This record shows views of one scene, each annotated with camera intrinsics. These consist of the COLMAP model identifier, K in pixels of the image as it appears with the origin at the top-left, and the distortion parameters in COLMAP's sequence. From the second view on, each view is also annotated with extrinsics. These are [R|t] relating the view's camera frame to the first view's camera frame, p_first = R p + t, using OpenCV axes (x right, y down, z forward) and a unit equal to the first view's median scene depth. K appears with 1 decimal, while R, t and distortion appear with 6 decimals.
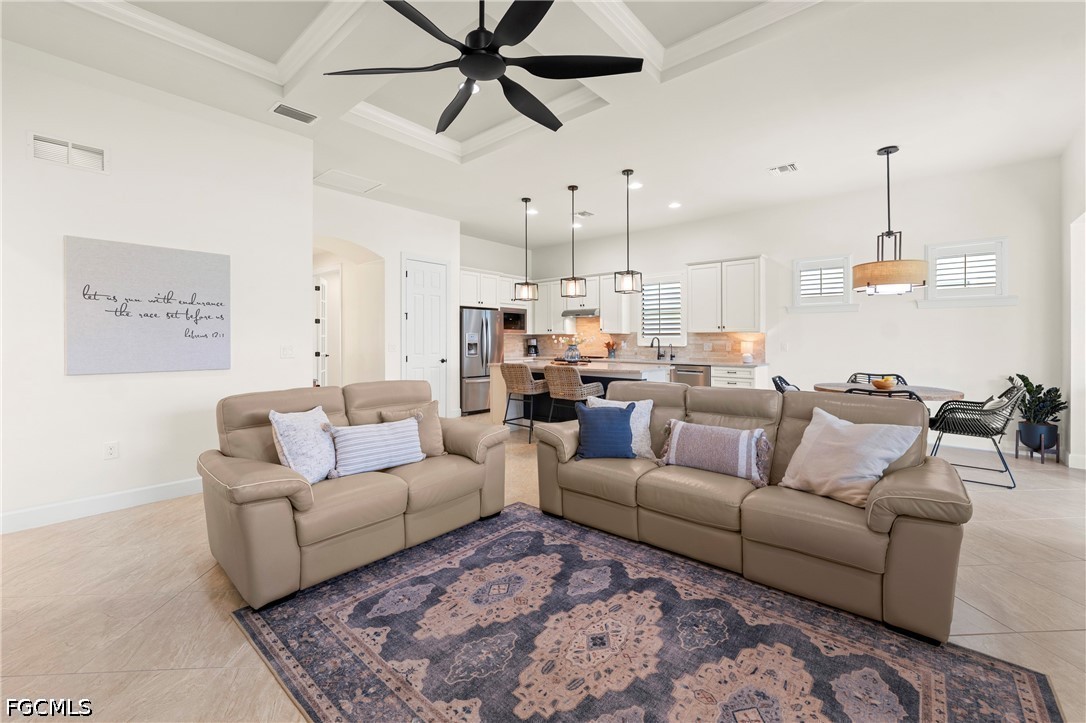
lens RADIAL K [[445.9, 0, 538.8], [0, 445.9, 332.1], [0, 0, 1]] dist [-0.009952, 0.000525]
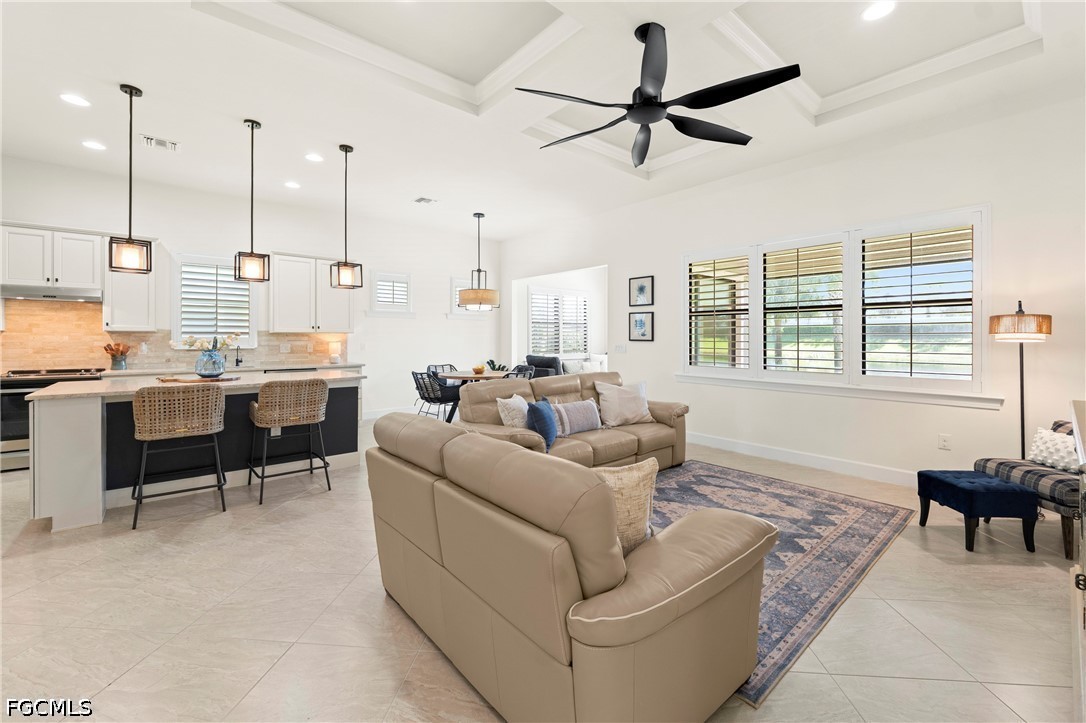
lens RADIAL K [[445.9, 0, 540.3], [0, 445.9, 342.1], [0, 0, 1]] dist [-0.009952, 0.000525]
pose [[0.145791, -0.010602, 0.989259, -0.591675], [-0.020222, 0.999702, 0.013694, -0.002624], [-0.989109, -0.022001, 0.145533, 0.498730]]
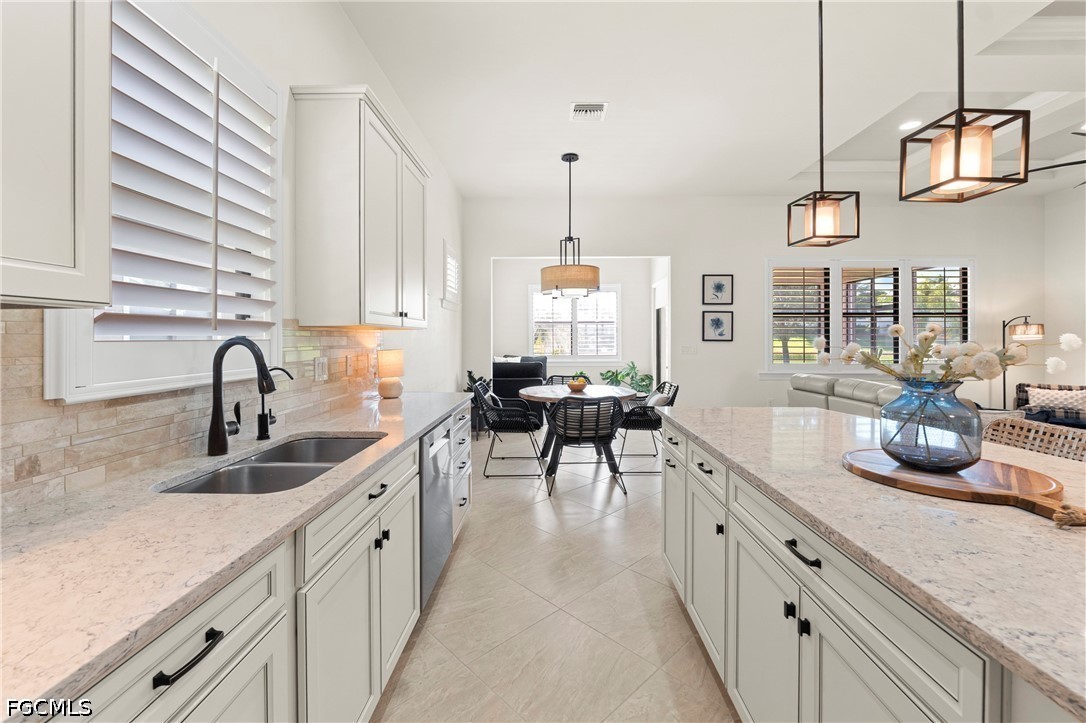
lens RADIAL K [[445.9, 0, 542.1], [0, 445.9, 340.5], [0, 0, 1]] dist [-0.009952, 0.000525]
pose [[-0.643721, -0.005714, 0.765239, 0.037738], [-0.013805, 0.999896, -0.004147, 0.015273], [-0.765136, -0.013233, -0.643733, 1.495022]]
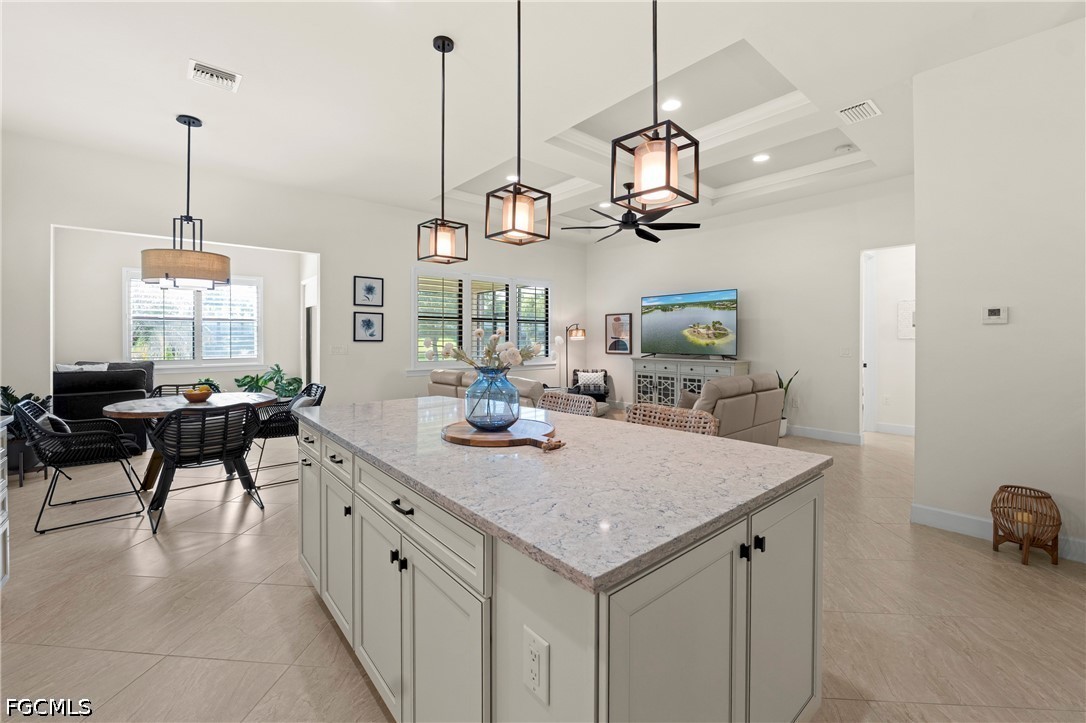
lens RADIAL K [[445.9, 0, 536.5], [0, 445.9, 339.9], [0, 0, 1]] dist [-0.009952, 0.000525]
pose [[-0.988510, -0.003558, 0.151112, 0.002386], [-0.005664, 0.999893, -0.013510, 0.015350], [-0.151047, -0.014210, -0.988424, 1.516479]]
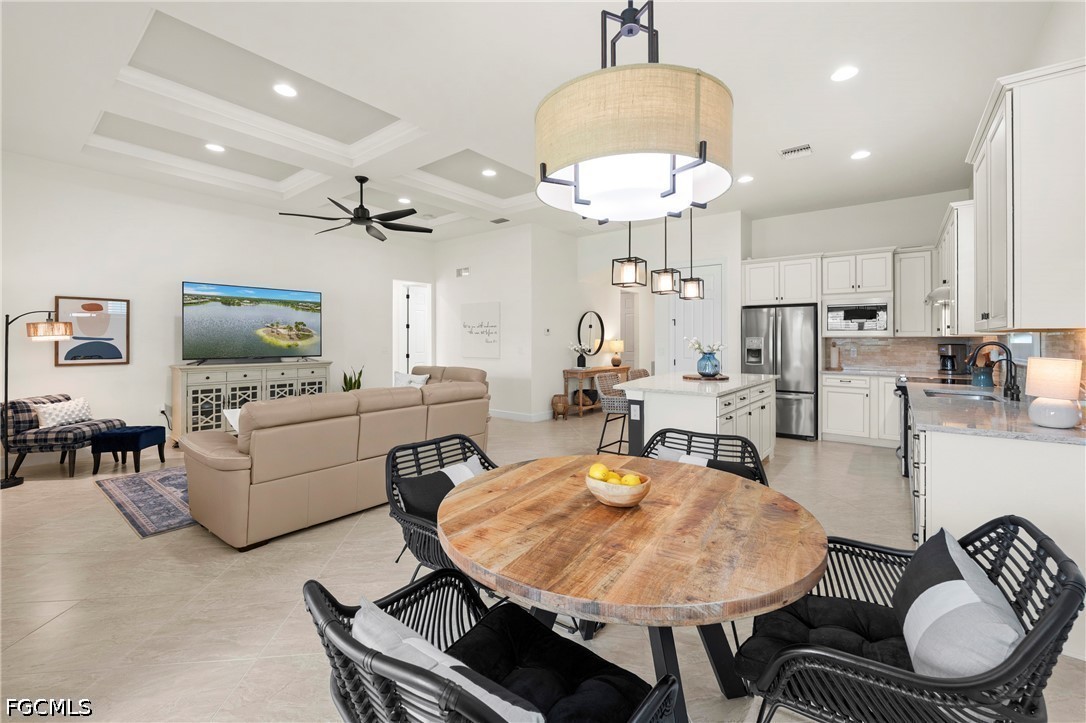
lens RADIAL K [[445.9, 0, 546.2], [0, 445.9, 338.5], [0, 0, 1]] dist [-0.009952, 0.000525]
pose [[0.060244, -0.007029, -0.998159, 0.961618], [0.014661, 0.999874, -0.006157, 0.005689], [0.998076, -0.014263, 0.060339, 0.800650]]
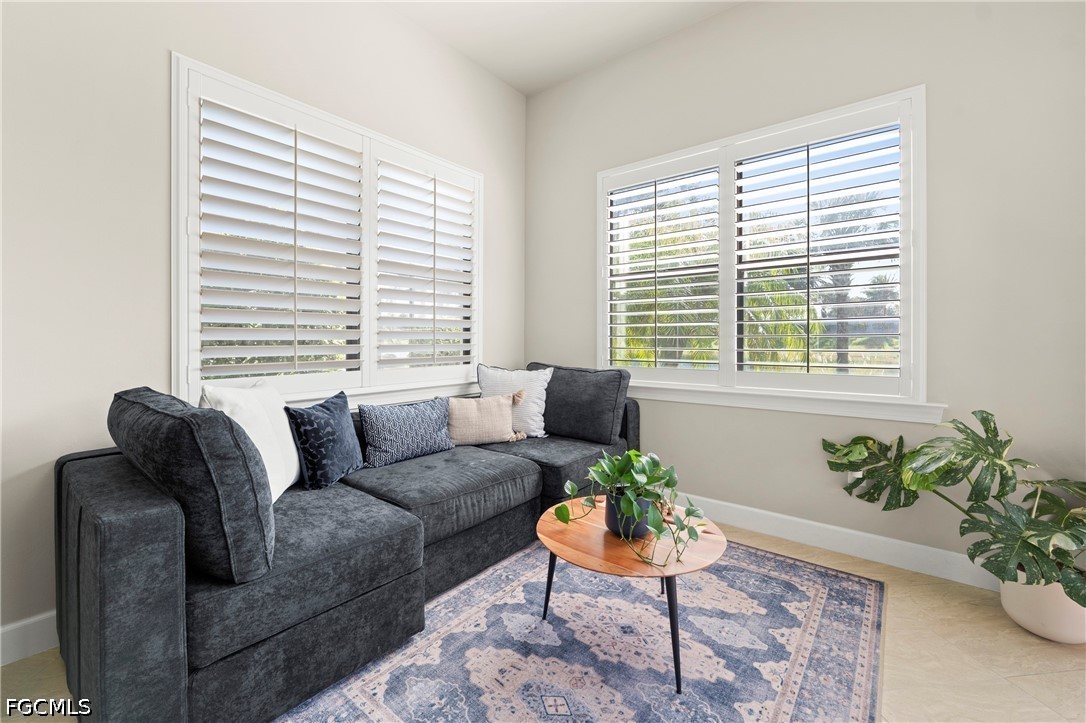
lens RADIAL K [[445.9, 0, 535.3], [0, 445.9, 338.8], [0, 0, 1]] dist [-0.009952, 0.000525]
pose [[-0.019649, -0.013166, 0.999720, 0.770893], [-0.013137, 0.999830, 0.012909, 0.021821], [-0.999721, -0.012880, -0.019818, 0.500057]]
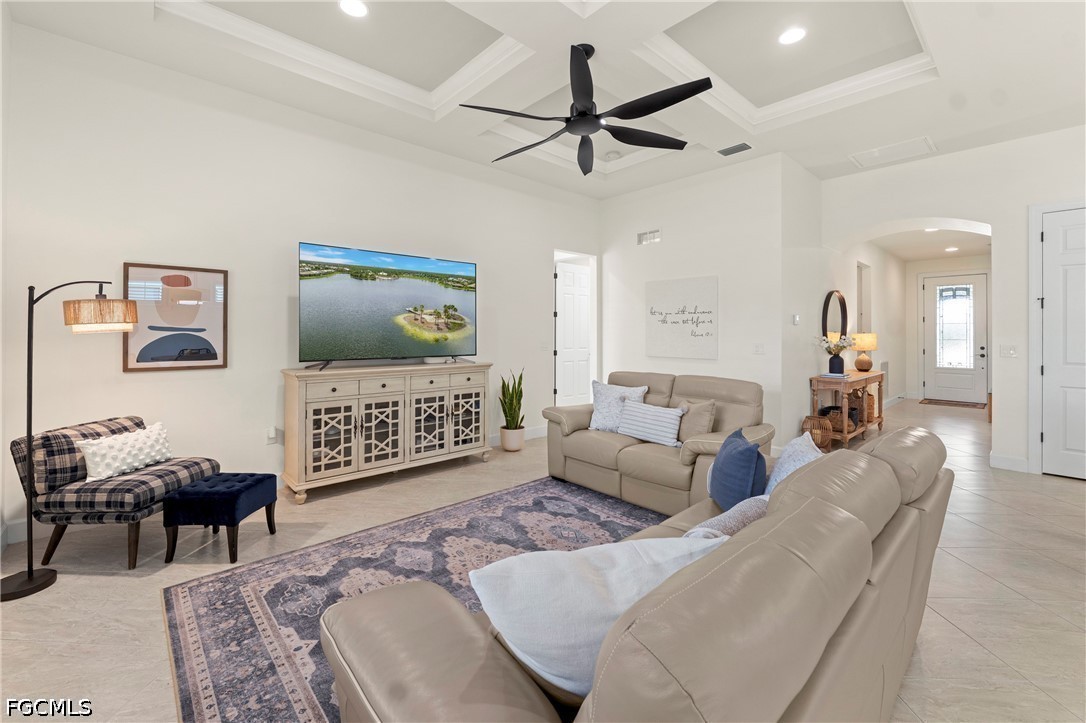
lens RADIAL K [[445.9, 0, 539.3], [0, 445.9, 332.7], [0, 0, 1]] dist [-0.009952, 0.000525]
pose [[-0.111884, -0.004033, -0.993713, 0.513204], [0.013164, 0.999898, -0.005540, 0.001203], [0.993634, -0.013701, -0.111820, 0.456938]]
